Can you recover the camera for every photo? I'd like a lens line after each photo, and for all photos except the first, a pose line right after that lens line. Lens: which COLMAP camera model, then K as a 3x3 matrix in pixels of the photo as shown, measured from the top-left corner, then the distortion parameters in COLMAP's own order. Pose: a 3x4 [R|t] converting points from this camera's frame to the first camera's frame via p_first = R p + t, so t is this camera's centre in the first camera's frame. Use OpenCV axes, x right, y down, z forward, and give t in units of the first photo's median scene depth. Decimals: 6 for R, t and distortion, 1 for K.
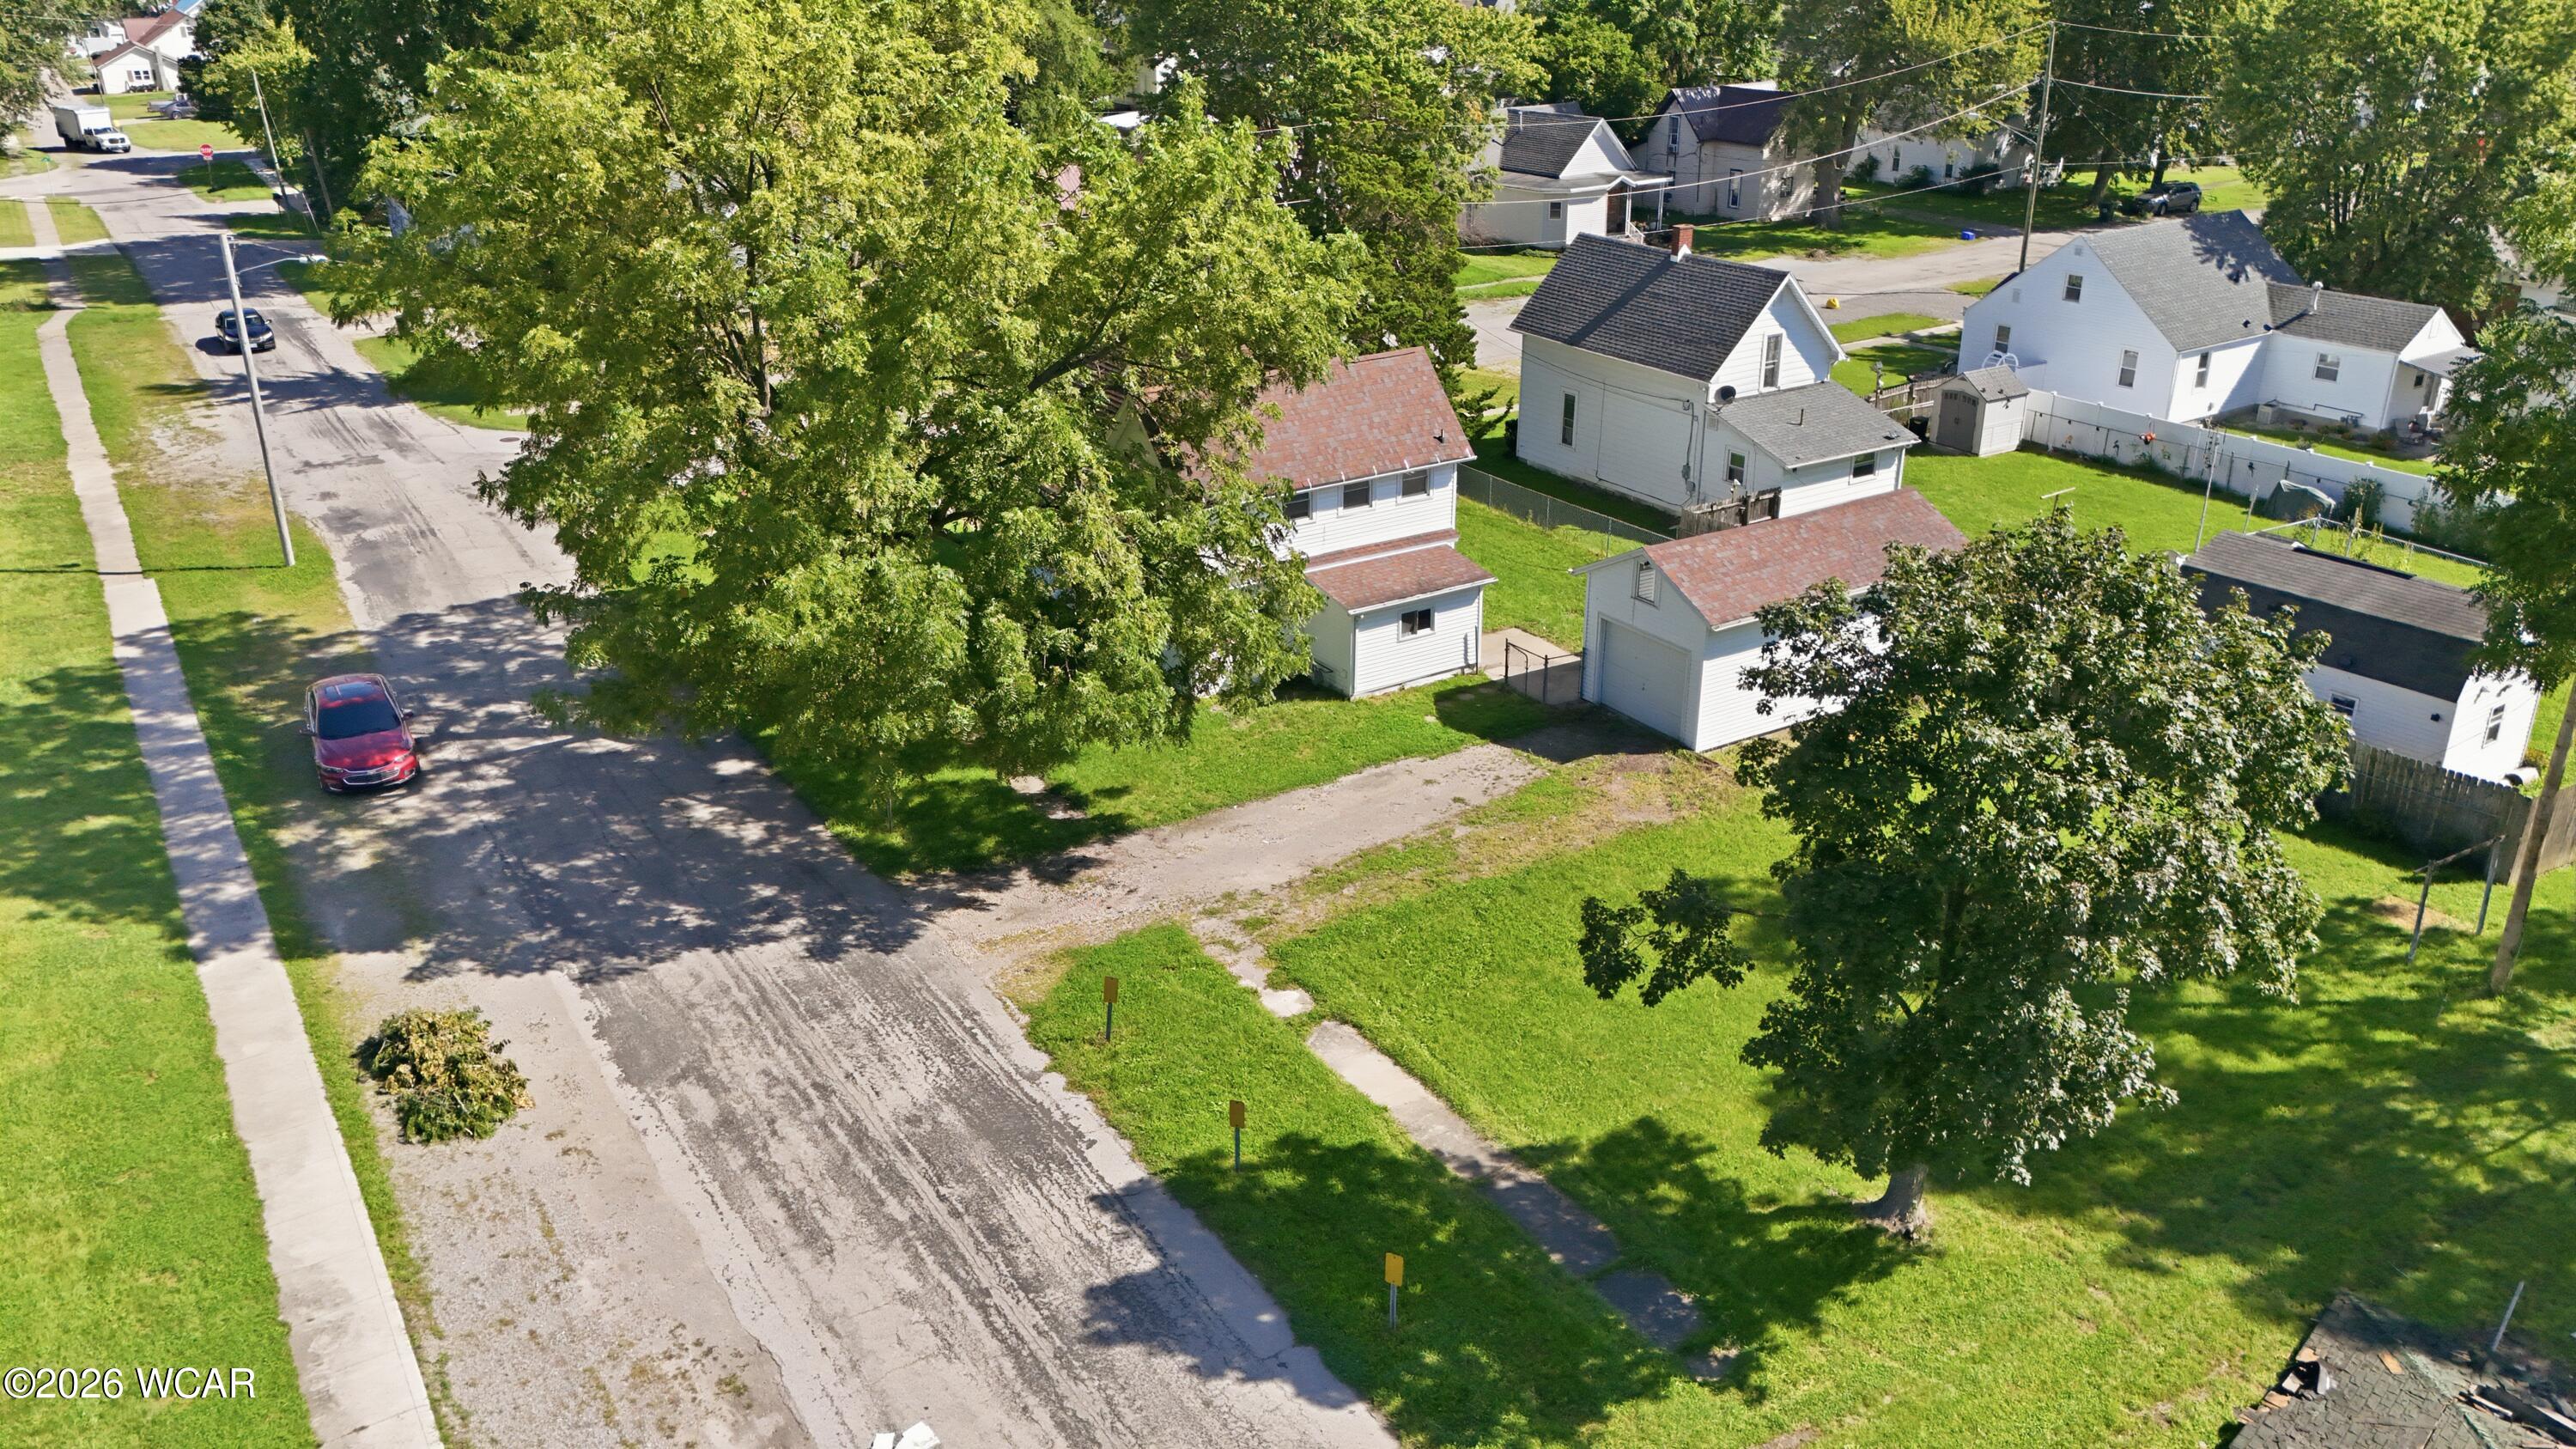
lens RADIAL K [[1893.5, 0, 1292.8], [0, 1893.5, 712.7], [0, 0, 1]] dist [0.052289, -0.033462]
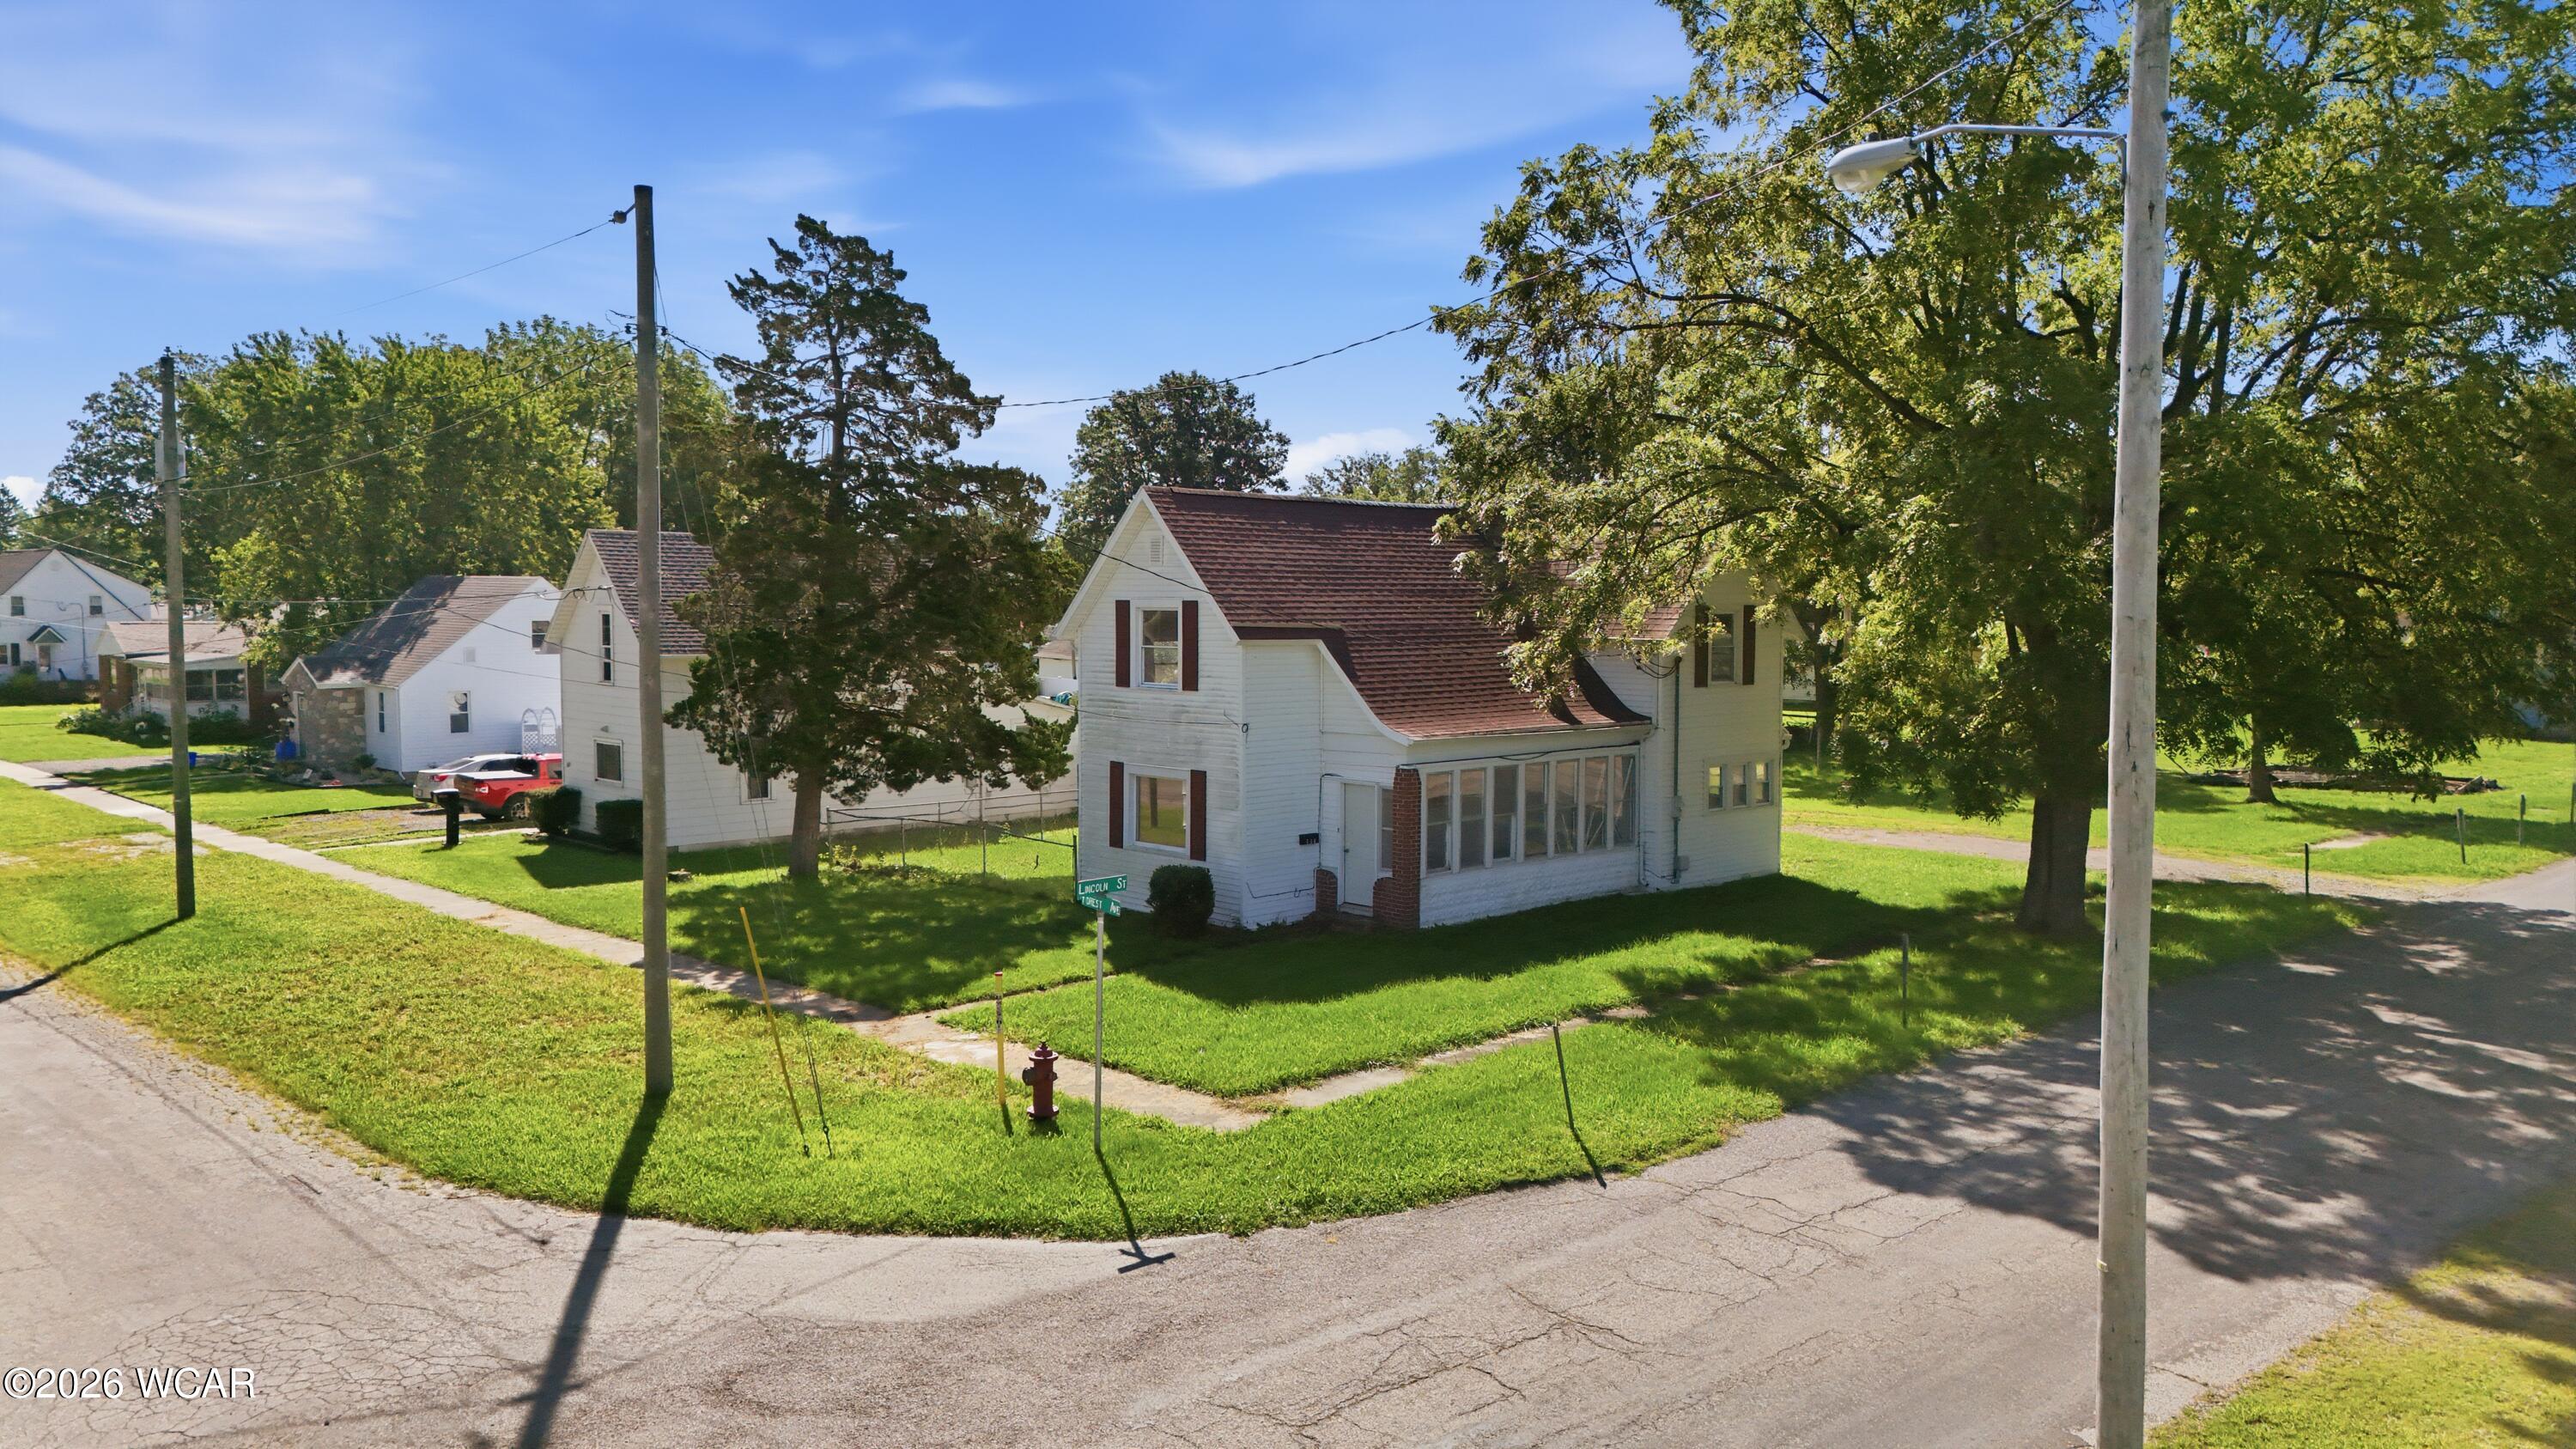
lens RADIAL K [[1893.5, 0, 1295.3], [0, 1893.5, 723.5], [0, 0, 1]] dist [0.052289, -0.033462]
pose [[-0.183450, -0.065054, 0.980874, -0.955951], [0.380104, 0.915504, 0.131808, -0.301437], [-0.906569, 0.397014, -0.143222, 1.483759]]
